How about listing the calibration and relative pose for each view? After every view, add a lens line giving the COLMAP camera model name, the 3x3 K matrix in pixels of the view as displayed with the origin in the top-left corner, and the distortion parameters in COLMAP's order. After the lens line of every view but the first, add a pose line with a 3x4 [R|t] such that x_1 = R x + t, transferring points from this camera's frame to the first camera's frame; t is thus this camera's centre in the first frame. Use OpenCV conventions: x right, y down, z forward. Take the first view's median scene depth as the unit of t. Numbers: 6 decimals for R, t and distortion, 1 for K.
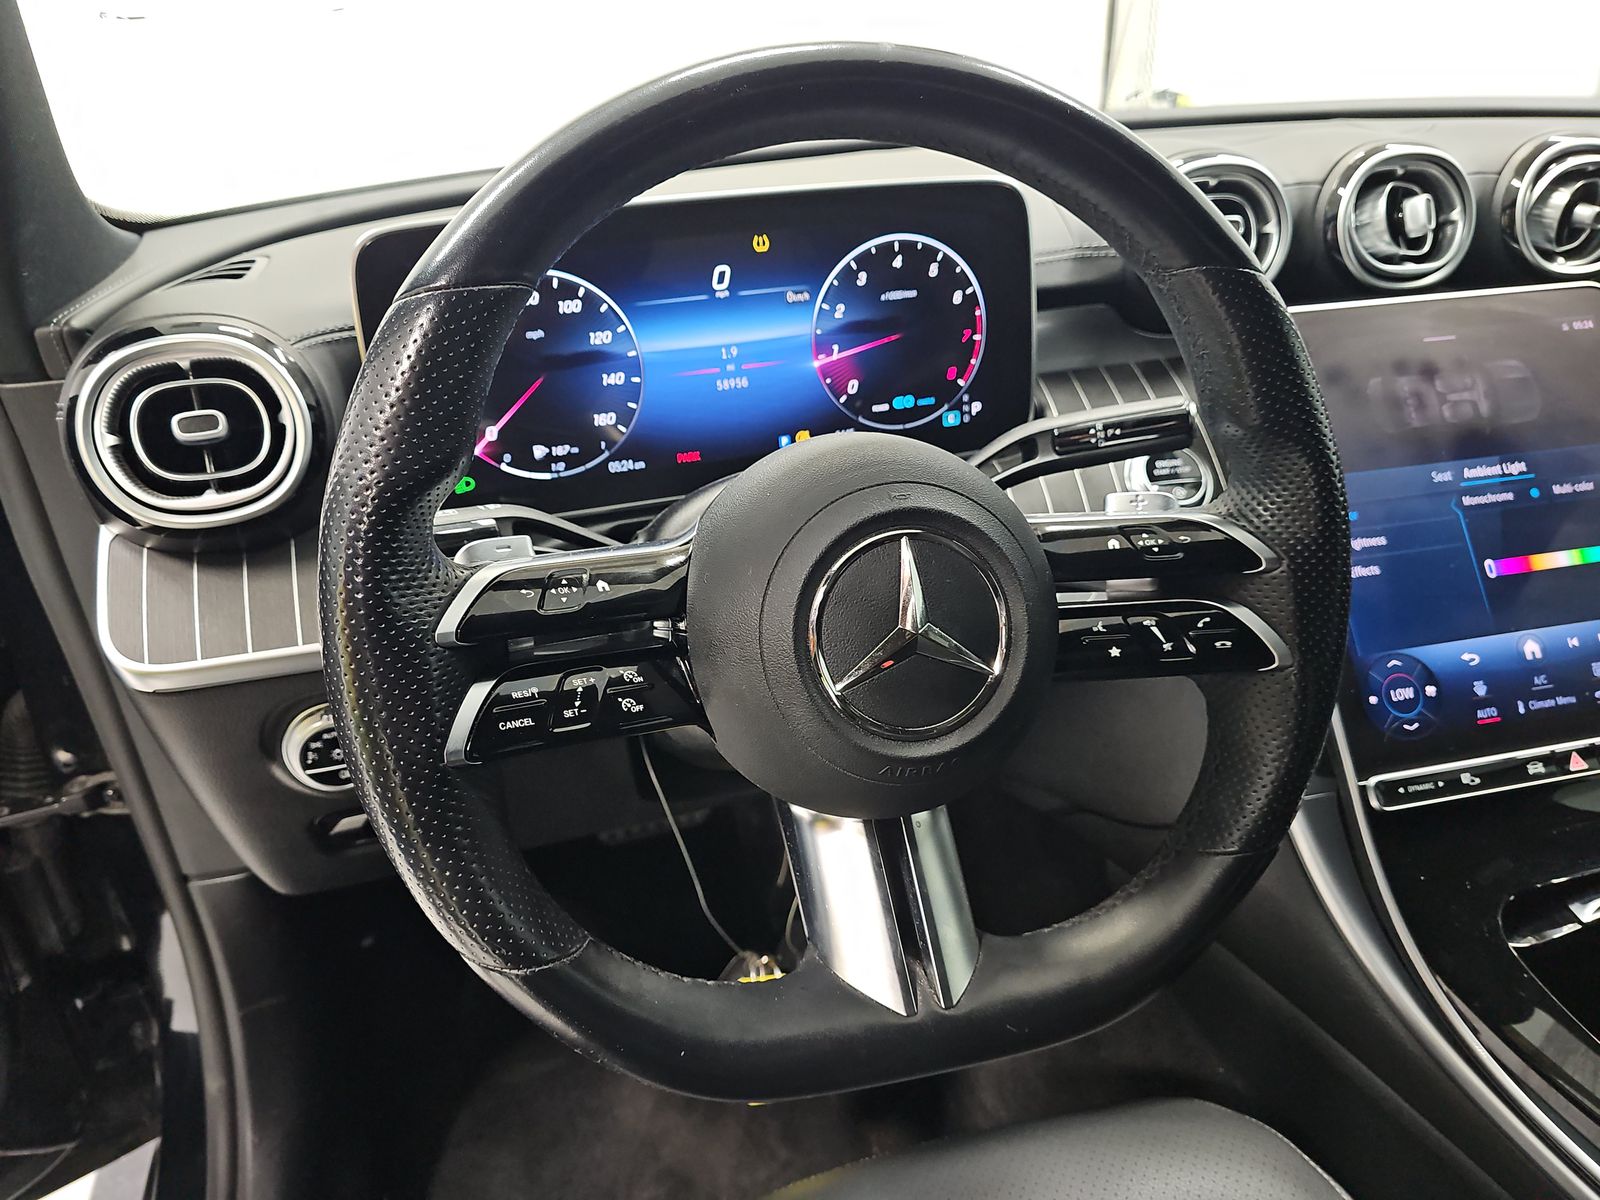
lens RADIAL K [[1051.6, 0, 773.9], [0, 1051.6, 619.1], [0, 0, 1]] dist [0.024370, -0.028328]
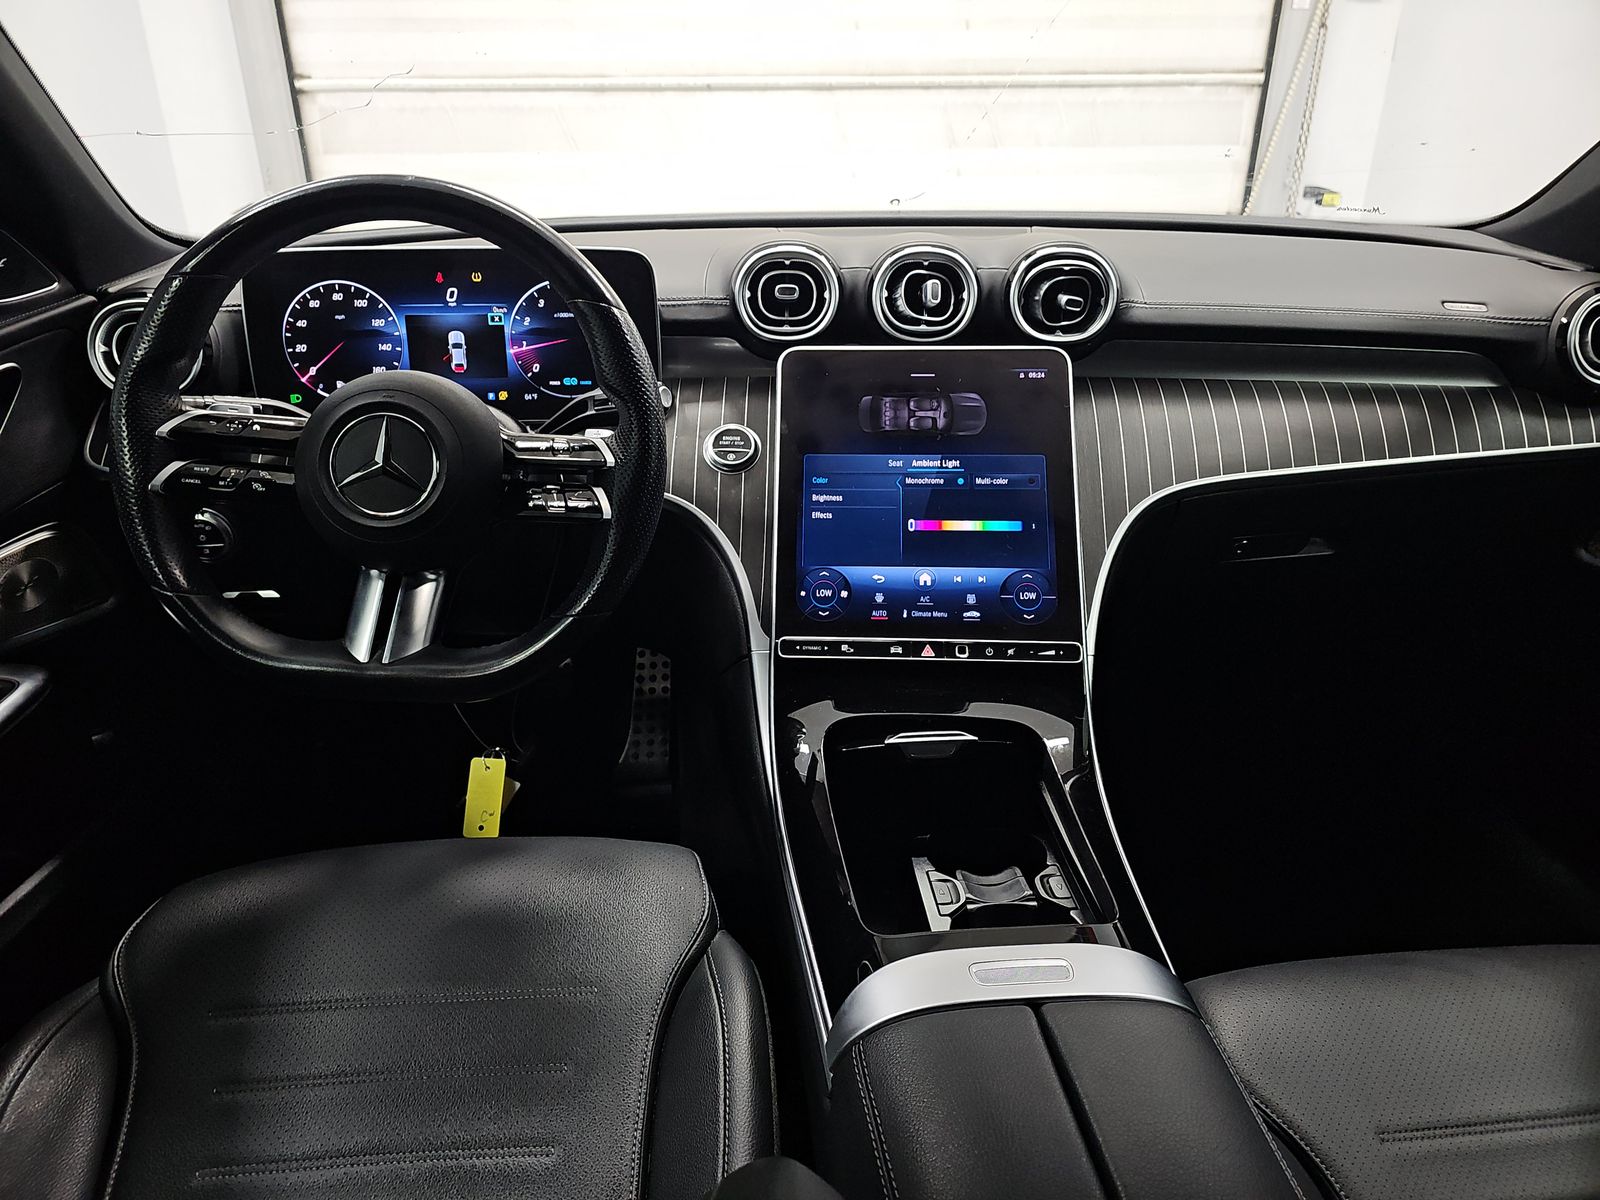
lens RADIAL K [[1051.6, 0, 795.5], [0, 1051.6, 635.3], [0, 0, 1]] dist [0.024370, -0.028328]
pose [[0.972353, 0.136607, -0.189389, 0.854574], [-0.143409, 0.989405, -0.022621, 0.173362], [0.184293, 0.049156, 0.981641, -0.526042]]
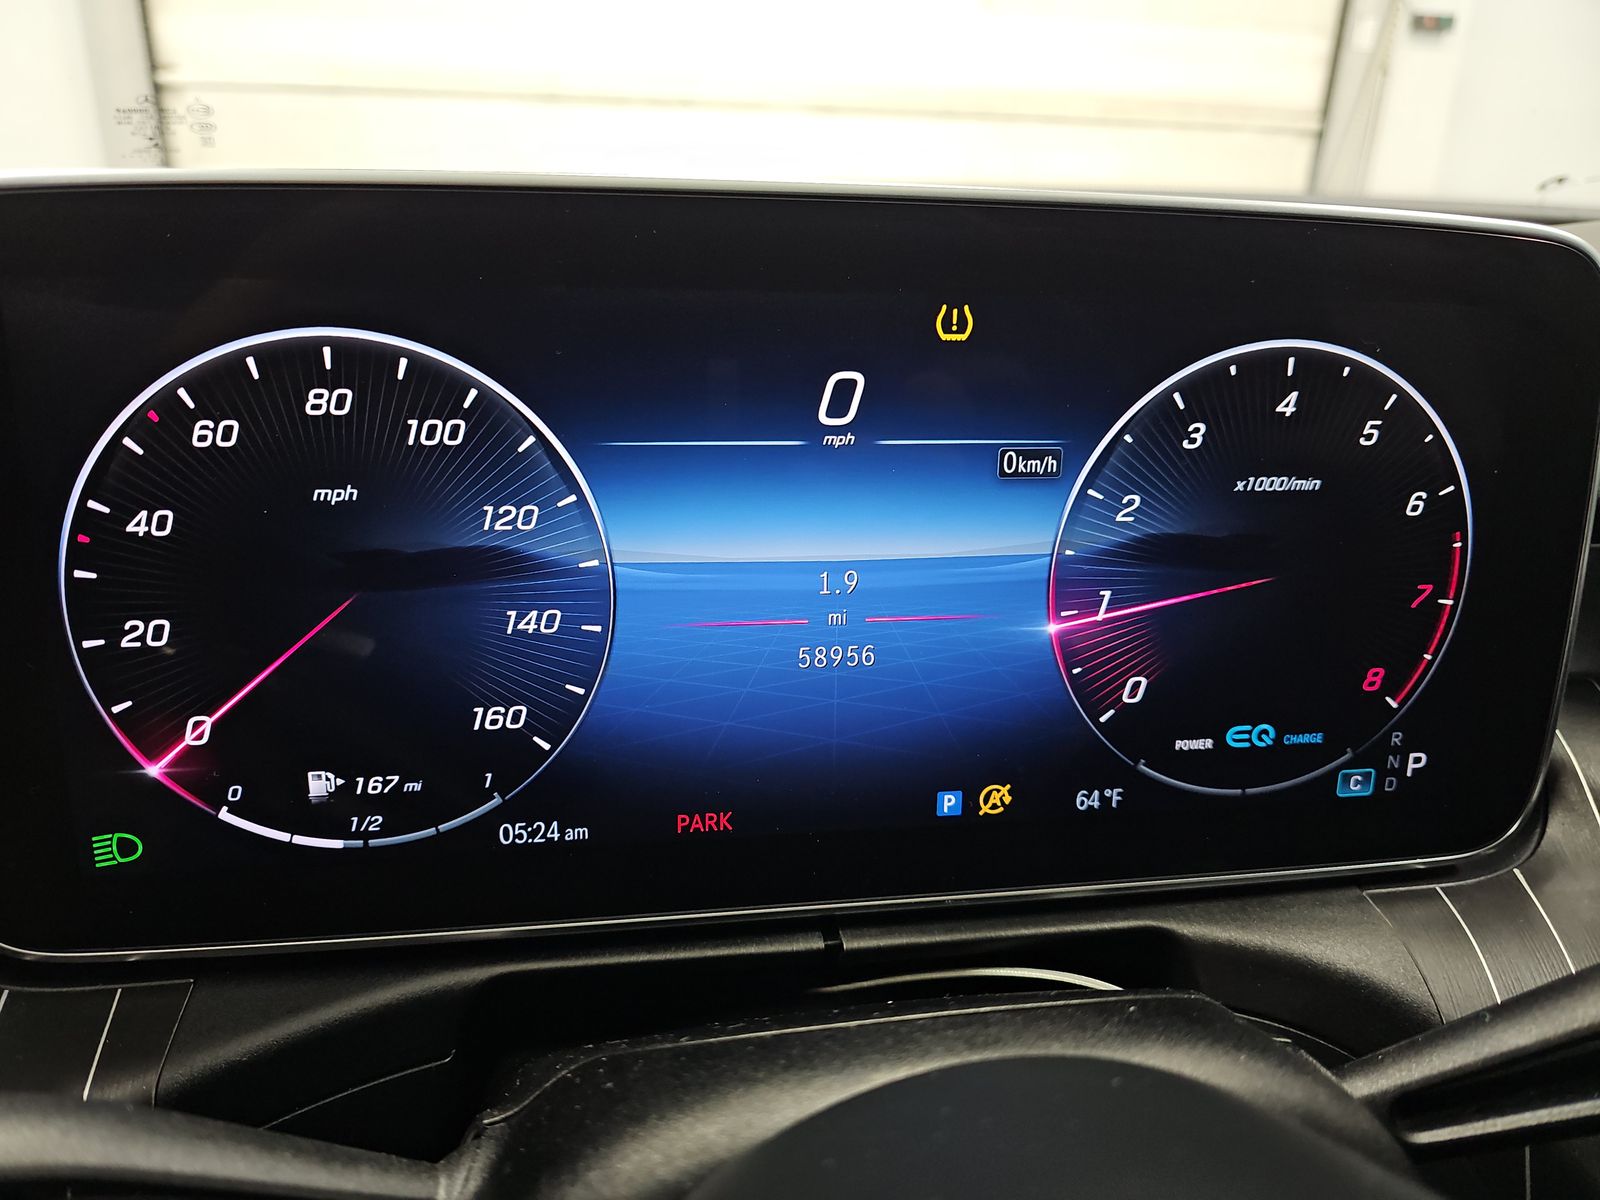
lens RADIAL K [[1051.6, 0, 758.1], [0, 1051.6, 637.7], [0, 0, 1]] dist [0.024370, -0.028328]
pose [[0.985537, 0.124106, -0.115385, -0.023455], [-0.134230, 0.987338, -0.084538, -0.191877], [0.103433, 0.098803, 0.989717, 0.596079]]
